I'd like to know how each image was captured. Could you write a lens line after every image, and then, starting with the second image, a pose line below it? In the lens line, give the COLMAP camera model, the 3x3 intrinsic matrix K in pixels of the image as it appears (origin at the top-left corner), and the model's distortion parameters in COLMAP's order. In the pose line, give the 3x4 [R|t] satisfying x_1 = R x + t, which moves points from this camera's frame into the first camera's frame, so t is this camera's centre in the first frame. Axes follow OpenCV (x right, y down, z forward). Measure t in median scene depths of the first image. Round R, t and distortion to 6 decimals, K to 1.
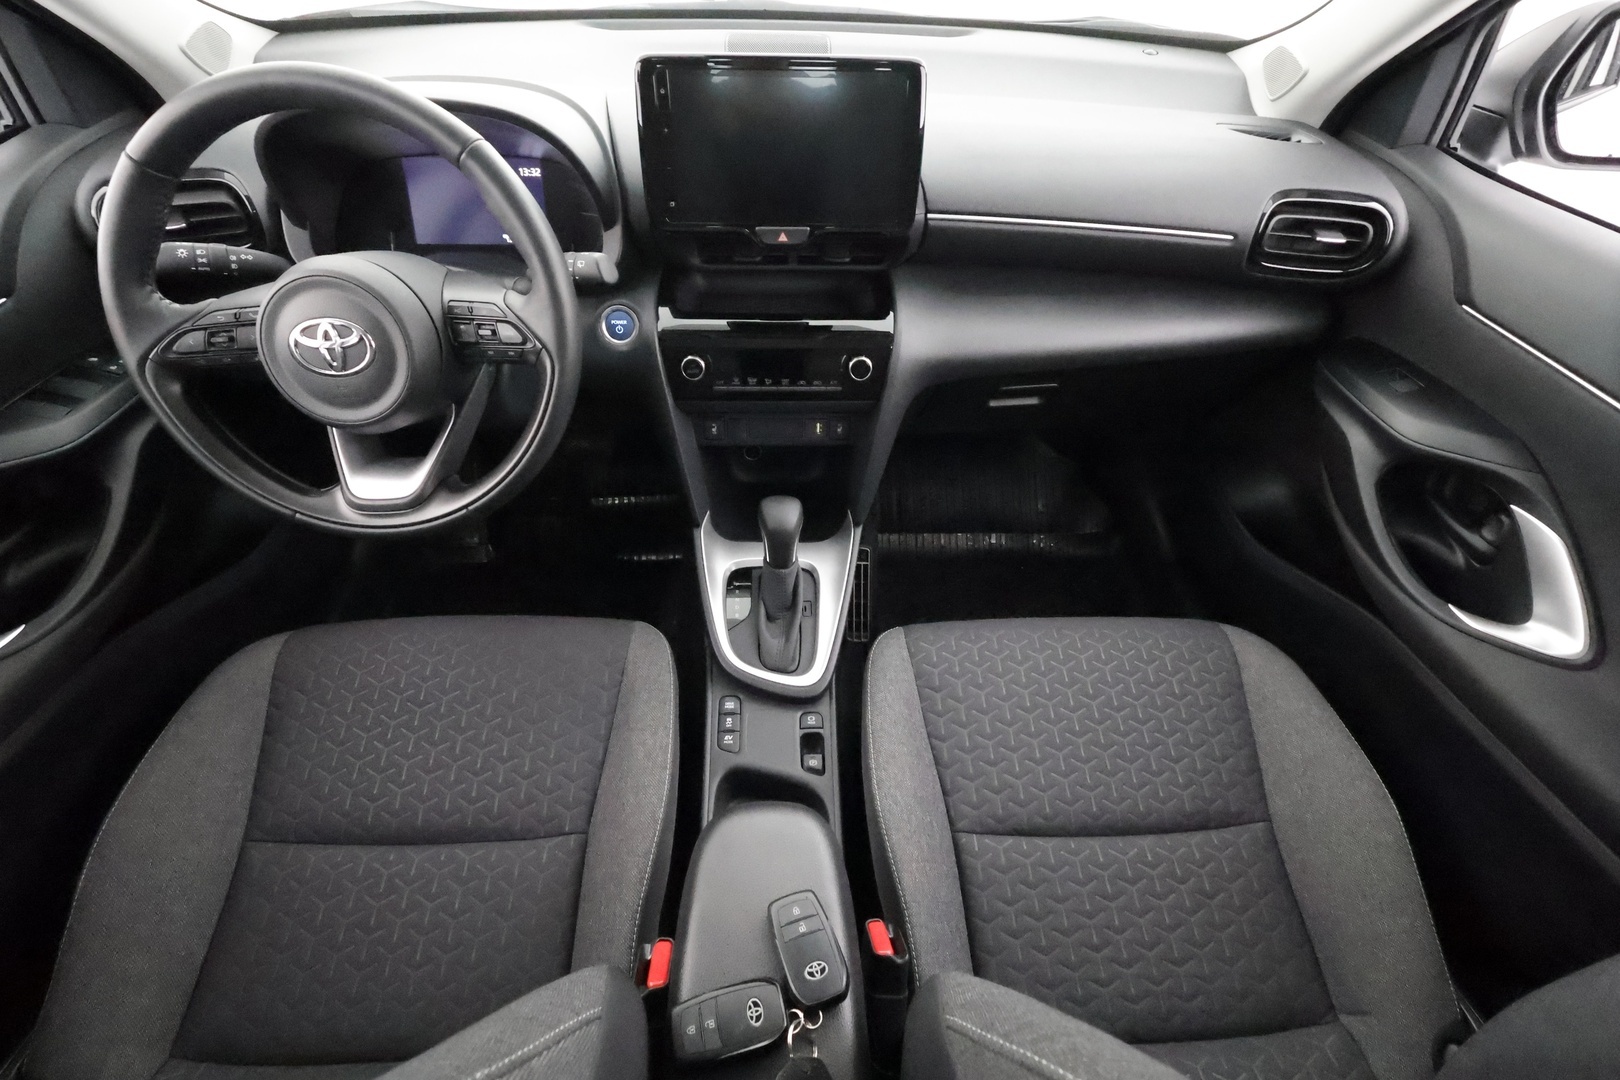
lens RADIAL K [[744.7, 0, 810.0], [0, 744.7, 540.0], [0, 0, 1]] dist [-0.004660, 0.000504]
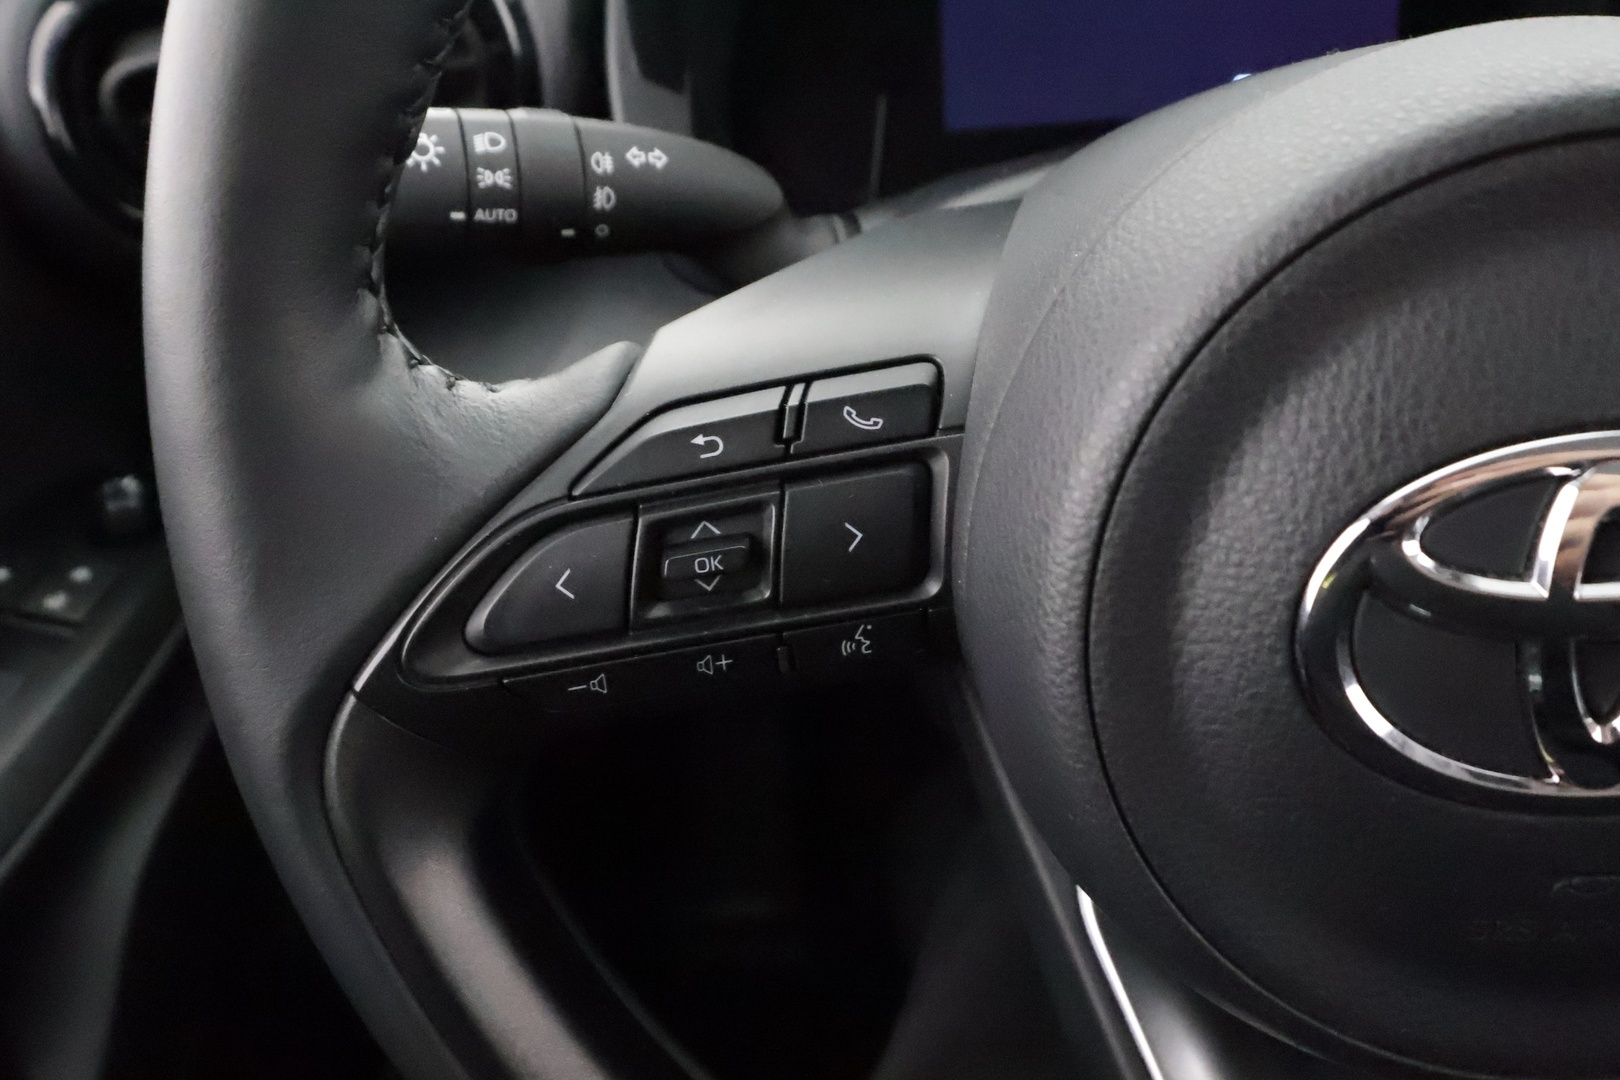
lens RADIAL K [[1267.8, 0, 810.0], [0, 1267.8, 540.0], [0, 0, 1]] dist [-0.001159, 0.003939]
pose [[0.987632, -0.035600, -0.152697, -0.576449], [0.016977, 0.992438, -0.121571, -0.189525], [0.155870, 0.117475, 0.980767, 0.560983]]
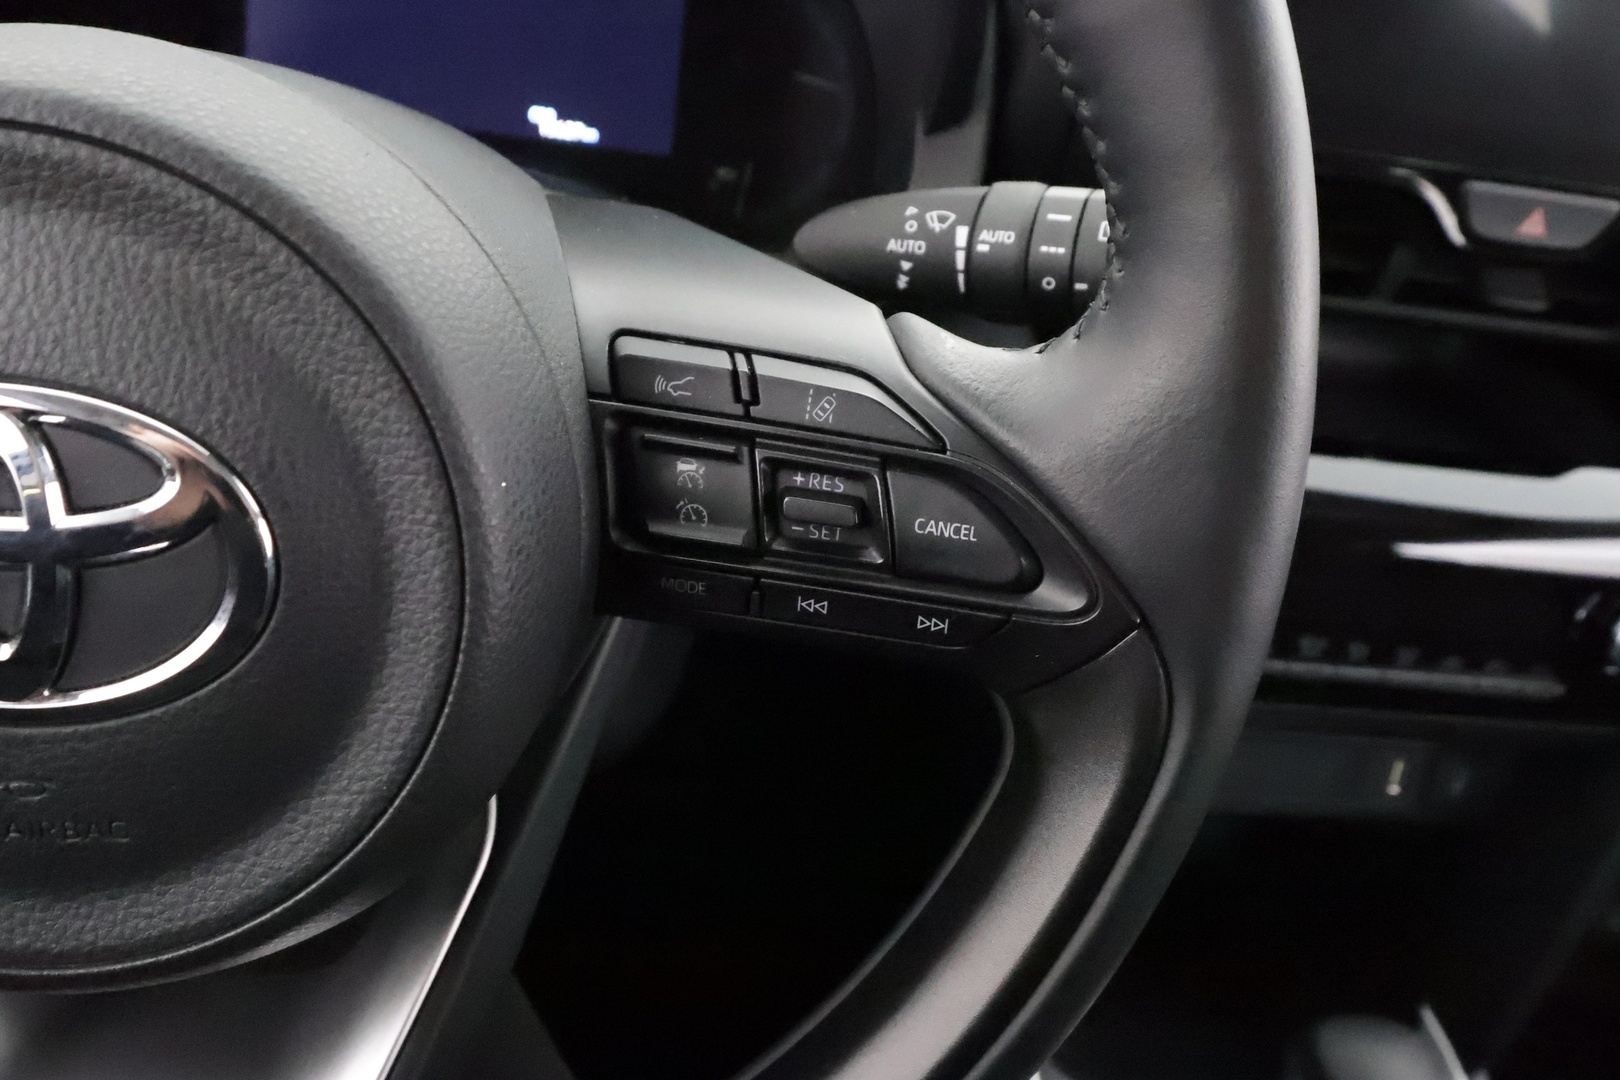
lens RADIAL K [[1267.8, 0, 810.0], [0, 1267.8, 540.0], [0, 0, 1]] dist [-0.001159, 0.003939]
pose [[0.990115, 0.089997, 0.107580, -0.380797], [-0.073648, 0.986344, -0.147314, -0.178041], [-0.119369, 0.137934, 0.983222, 0.537641]]
